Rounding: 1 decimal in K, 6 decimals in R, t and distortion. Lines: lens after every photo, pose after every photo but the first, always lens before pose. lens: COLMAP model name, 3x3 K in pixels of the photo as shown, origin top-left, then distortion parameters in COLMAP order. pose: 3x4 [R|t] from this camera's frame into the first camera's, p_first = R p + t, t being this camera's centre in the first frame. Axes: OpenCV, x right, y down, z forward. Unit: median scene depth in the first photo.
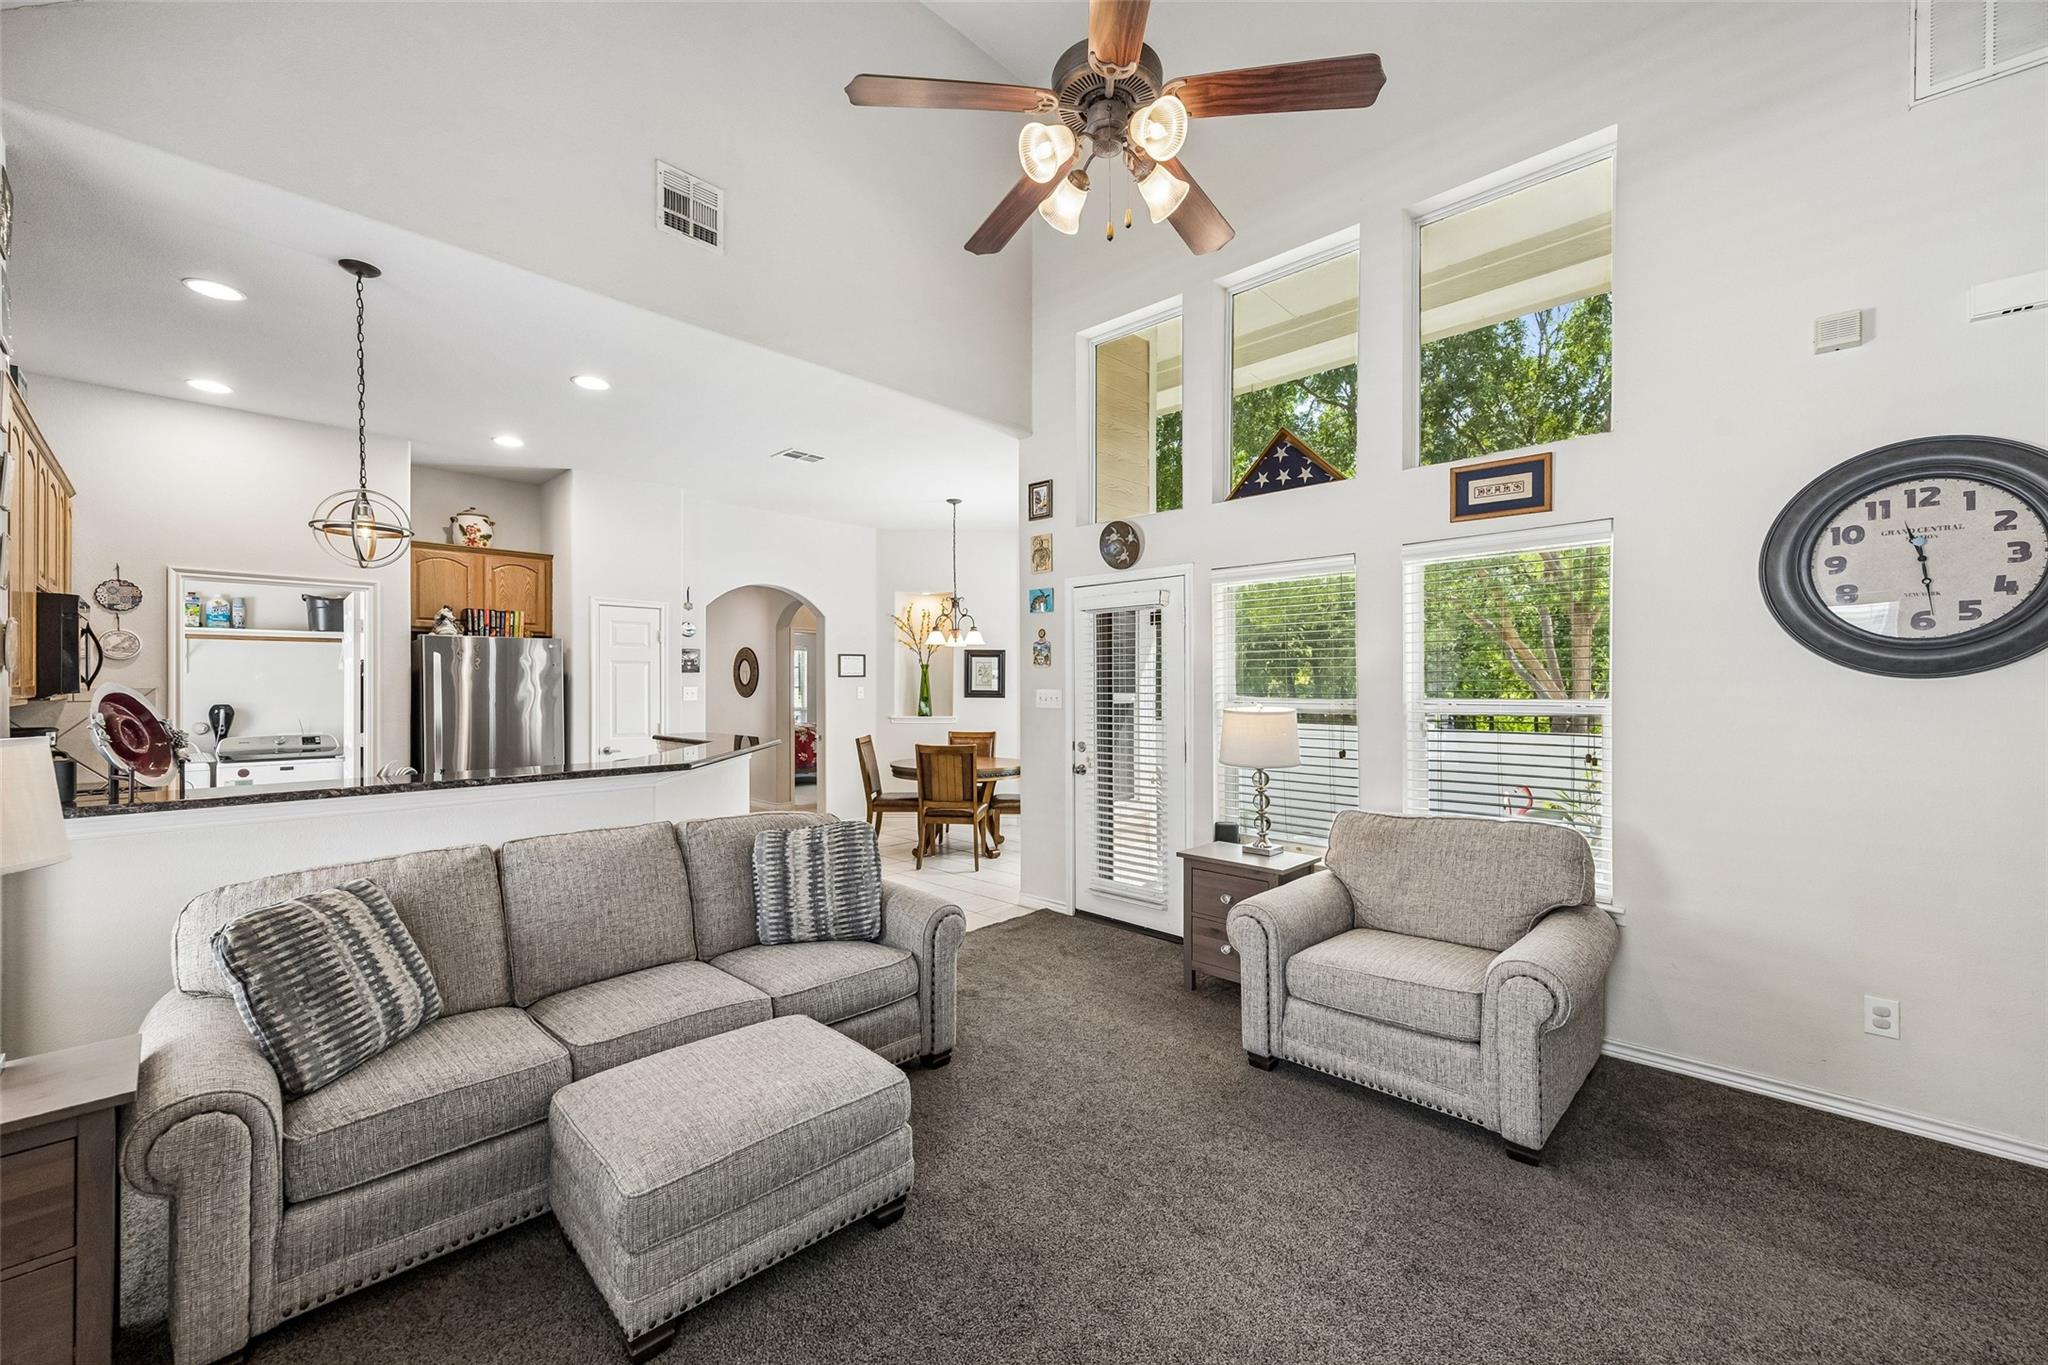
lens RADIAL K [[818.5, 0, 1028.8], [0, 818.5, 681.7], [0, 0, 1]] dist [0.001812, -0.000016]
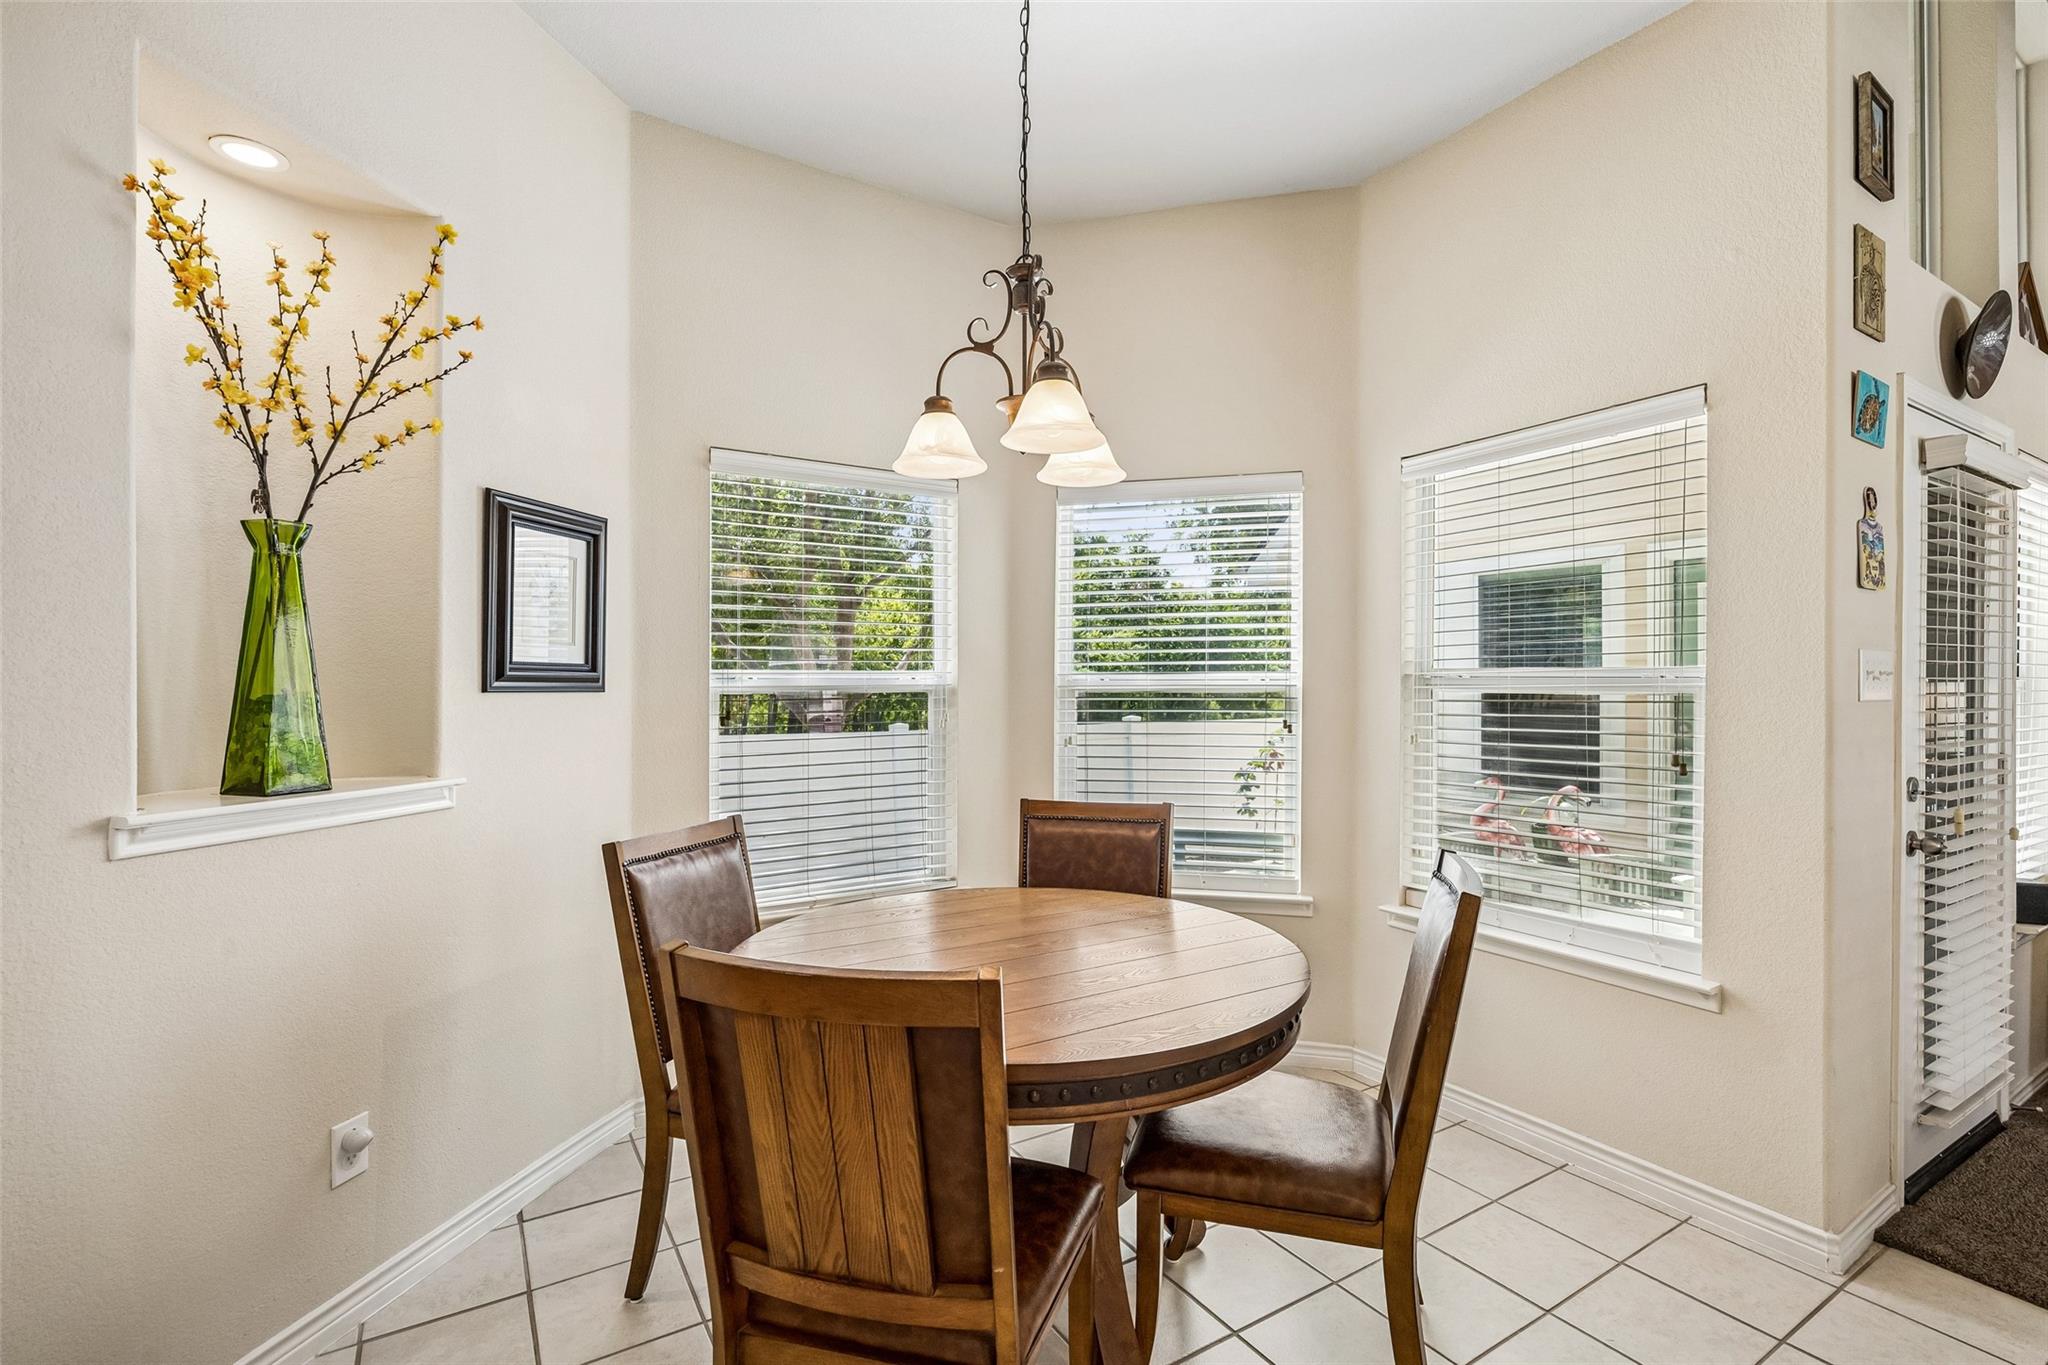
lens RADIAL K [[895.6, 0, 1018.7], [0, 895.6, 688.8], [0, 0, 1]] dist [-0.005216, -0.000027]
pose [[0.237010, -0.014142, 0.971404, -0.402445], [-0.004225, 0.999870, 0.015587, 0.018870], [-0.971498, -0.007798, 0.236920, 1.099951]]
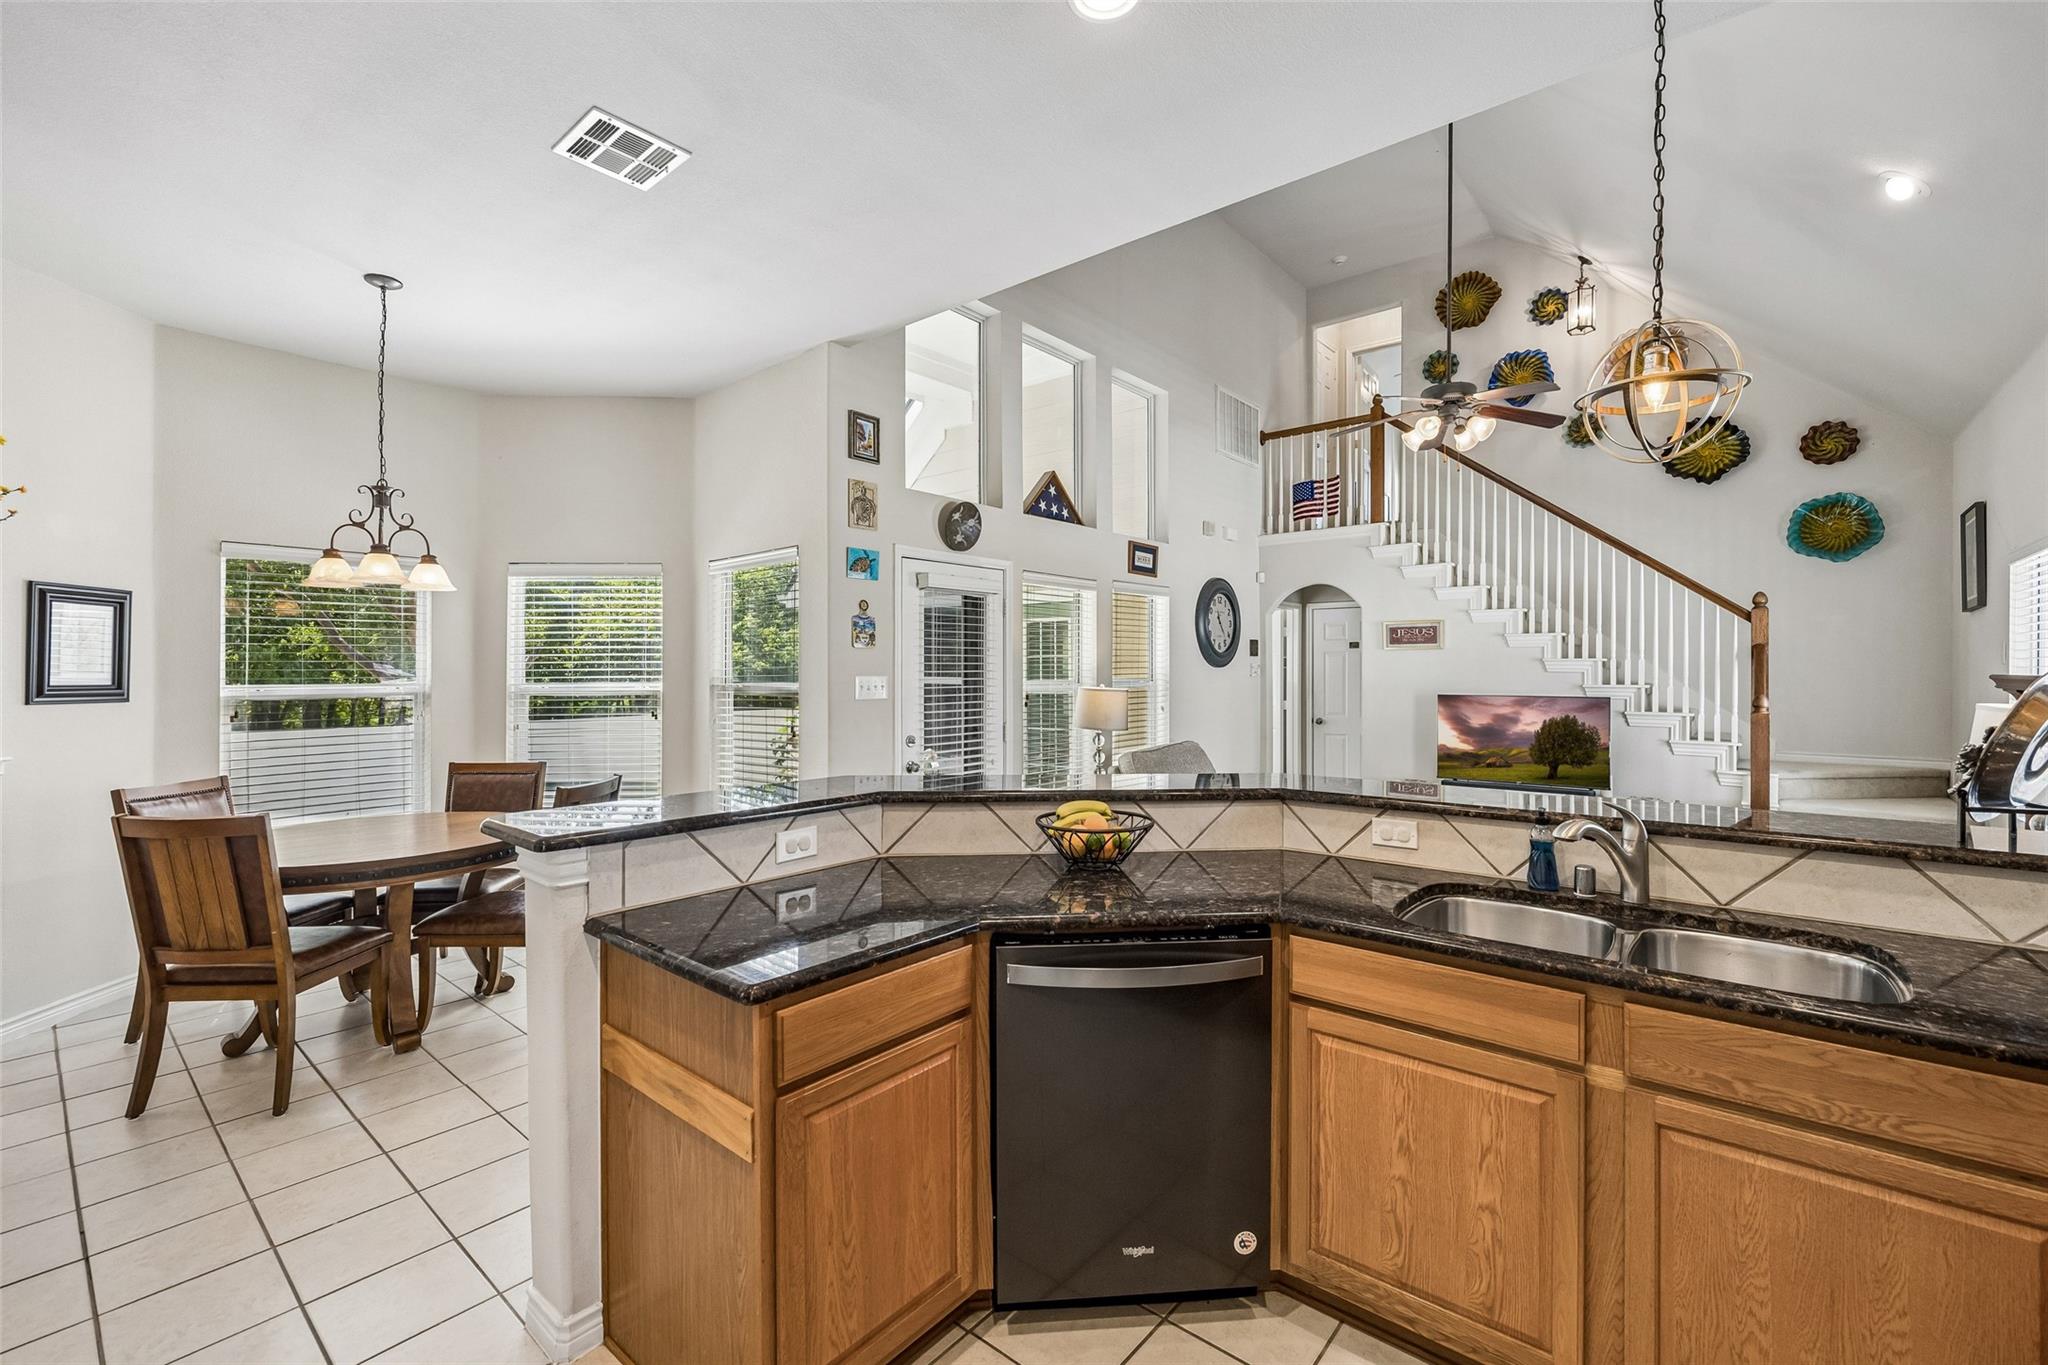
lens RADIAL K [[851.3, 0, 1014.9], [0, 851.3, 666.3], [0, 0, 1]] dist [-0.002325, -0.000457]
pose [[-0.064720, -0.000193, 0.997903, -0.703772], [-0.003107, 0.999995, -0.000008, -0.000379], [-0.997899, -0.003101, -0.064720, 0.780611]]
